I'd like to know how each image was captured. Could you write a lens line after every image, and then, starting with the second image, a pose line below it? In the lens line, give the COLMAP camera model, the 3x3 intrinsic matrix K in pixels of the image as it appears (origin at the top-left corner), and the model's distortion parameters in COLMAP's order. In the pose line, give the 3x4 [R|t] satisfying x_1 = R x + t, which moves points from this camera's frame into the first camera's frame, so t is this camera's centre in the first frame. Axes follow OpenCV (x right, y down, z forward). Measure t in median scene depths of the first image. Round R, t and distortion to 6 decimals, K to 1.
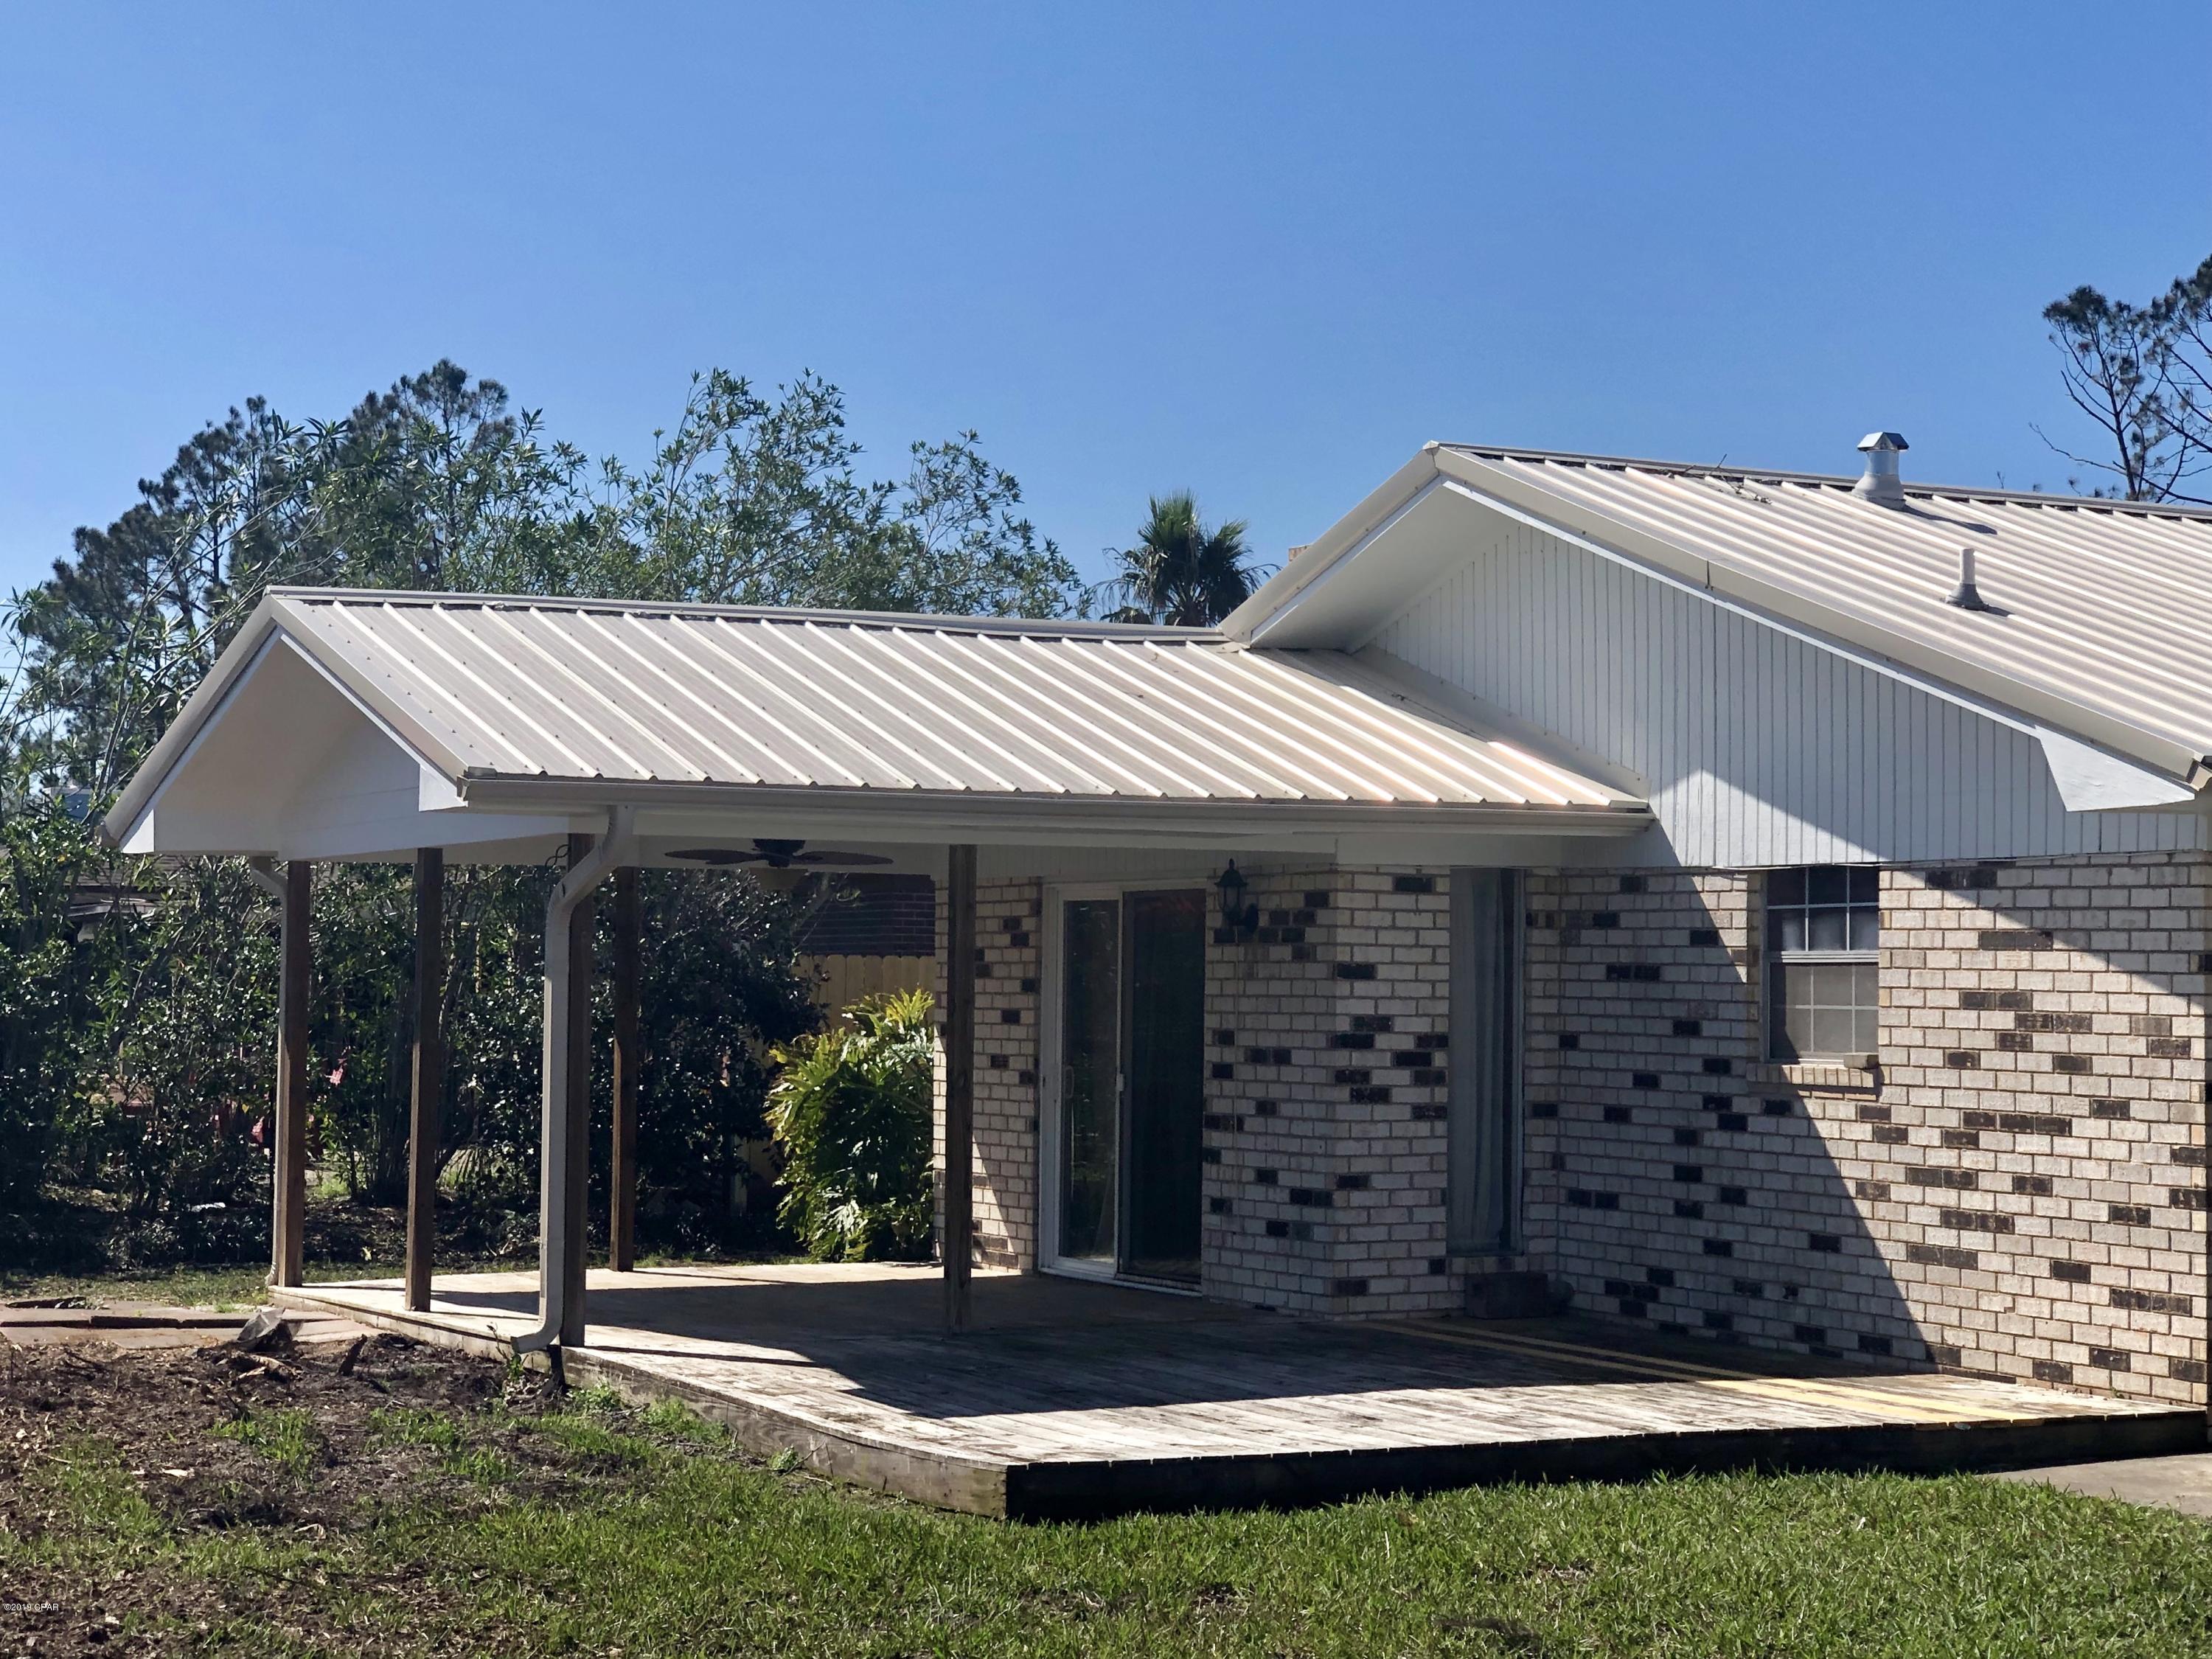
lens RADIAL K [[3847.1, 0, 1106.0], [0, 3847.1, 829.5], [0, 0, 1]] dist [-0.134710, 3.033391]
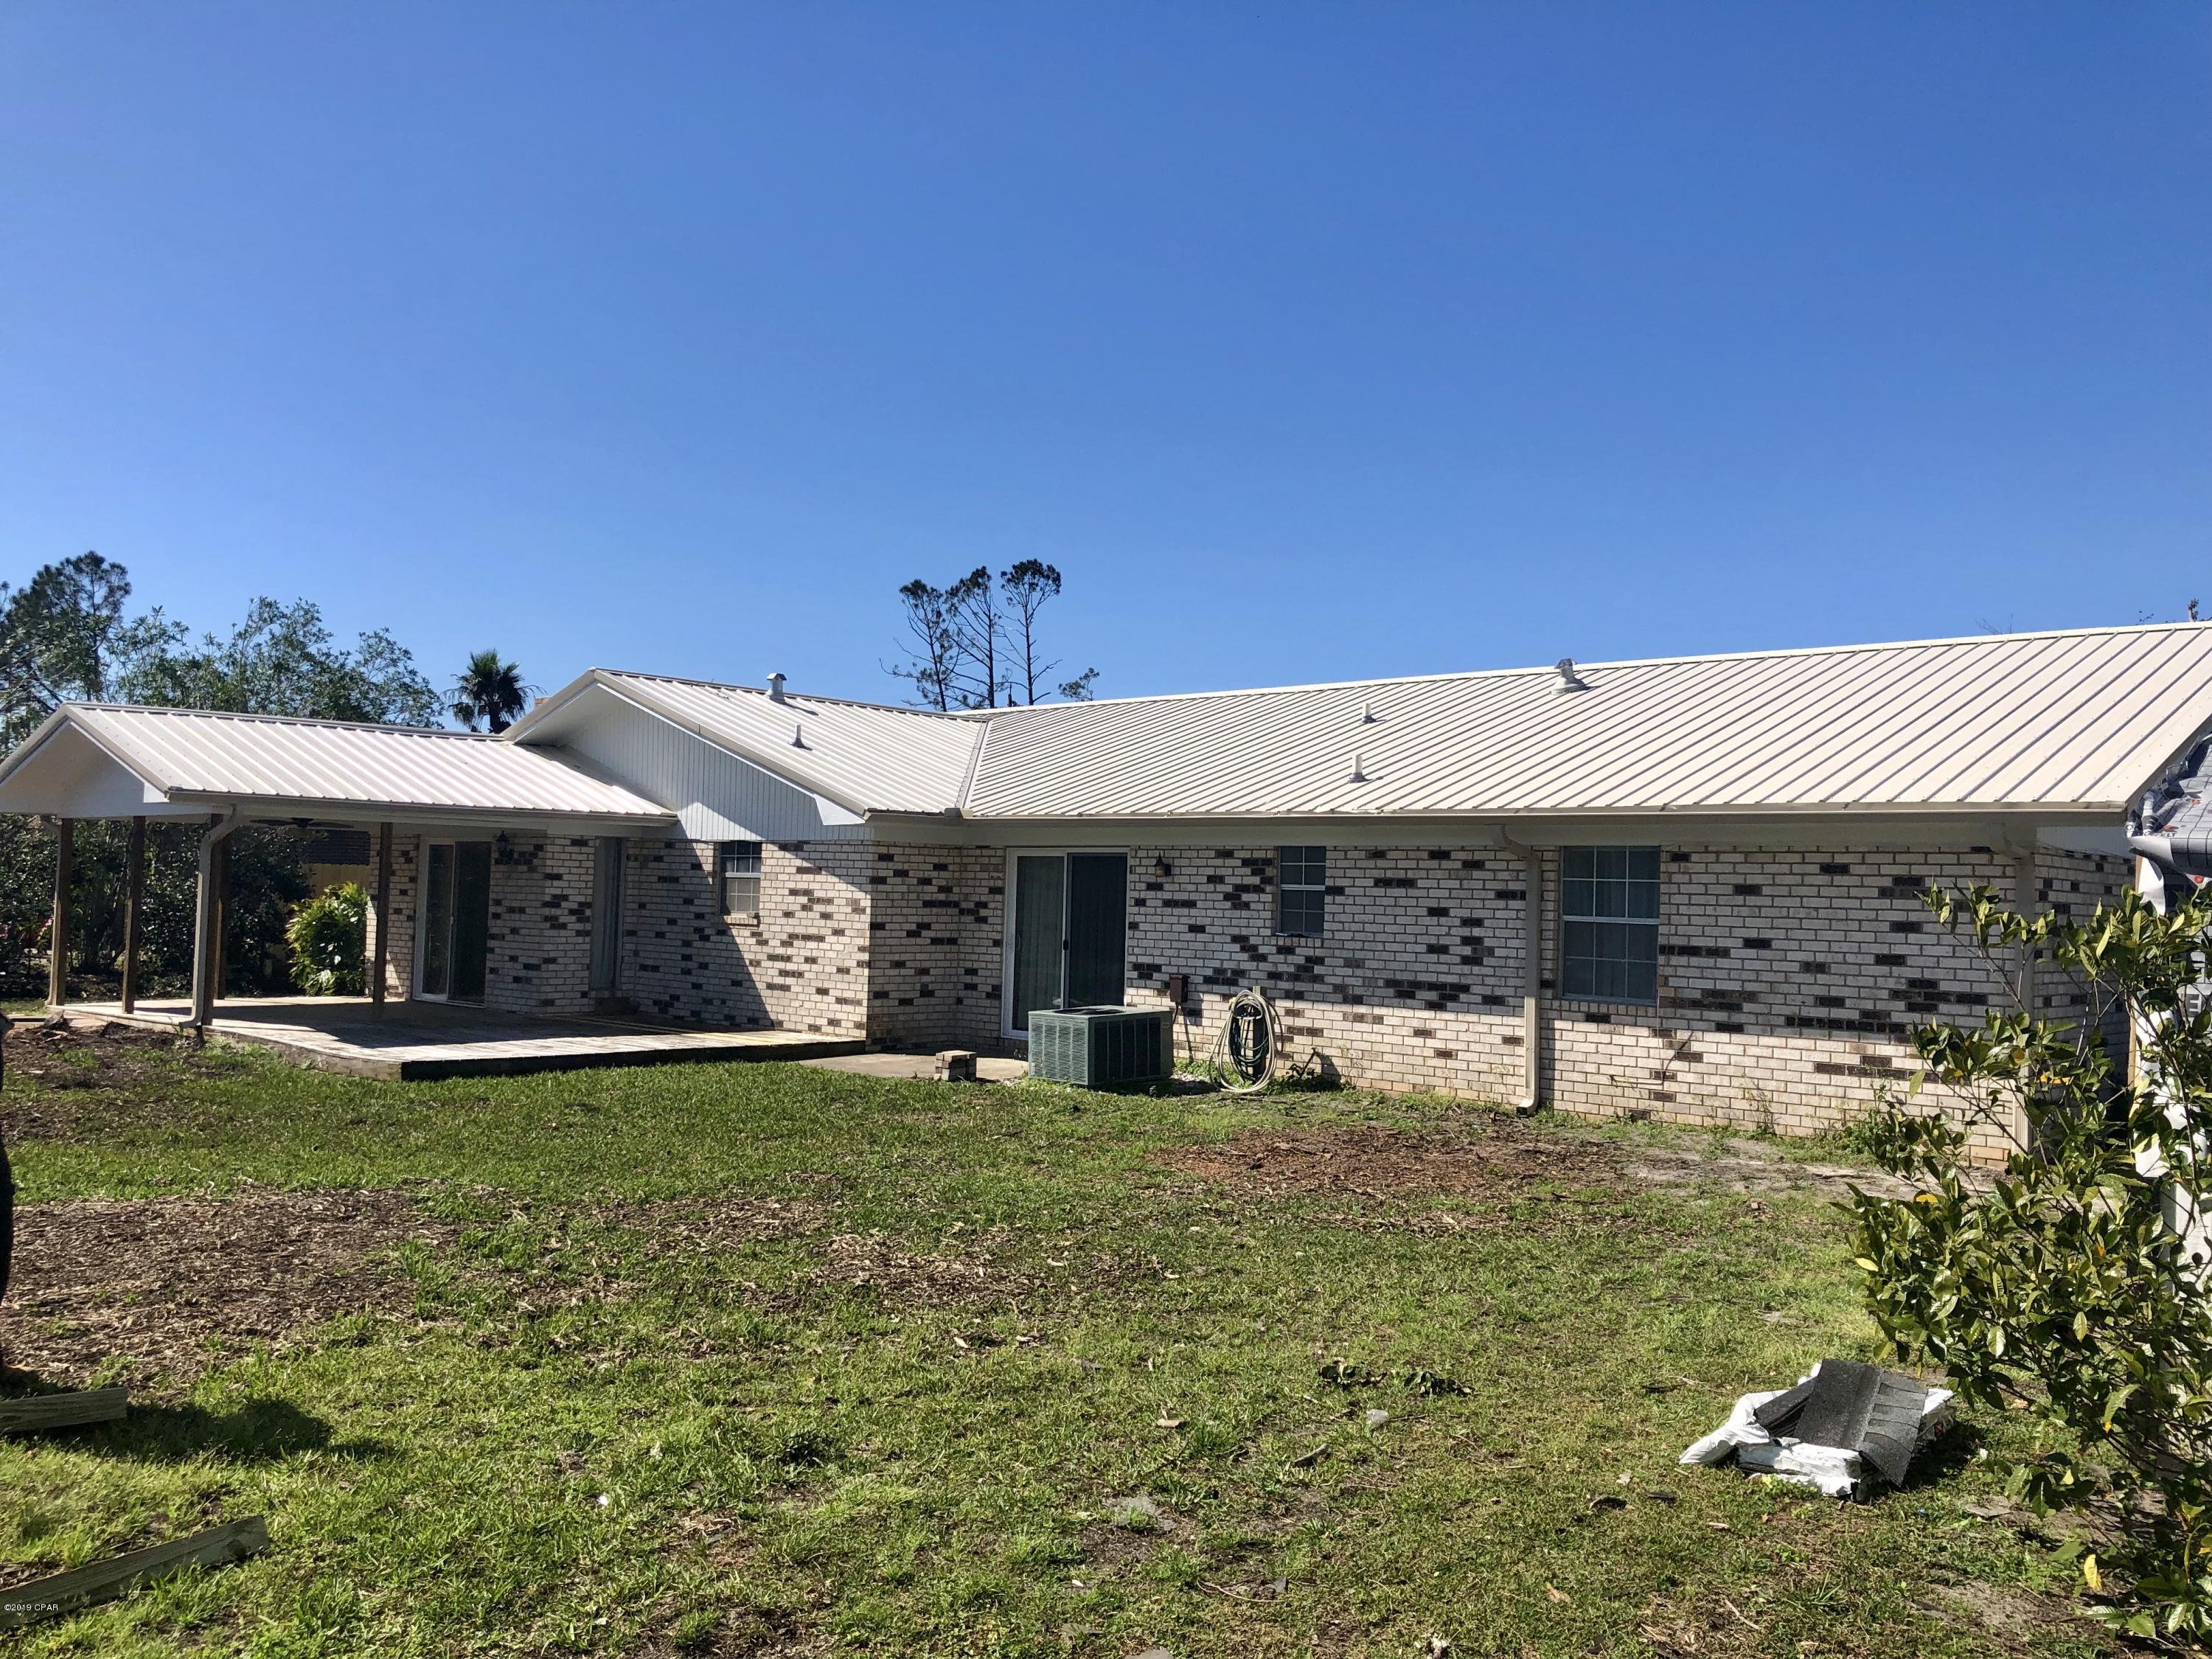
lens RADIAL K [[1595.0, 0, 1106.0], [0, 1595.0, 829.5], [0, 0, 1]] dist [-0.000686, -0.065758]
pose [[0.923604, 0.031830, 0.382025, -0.000531], [-0.034058, 0.999419, -0.000930, -0.005462], [-0.381833, -0.012152, 0.924152, -0.102351]]
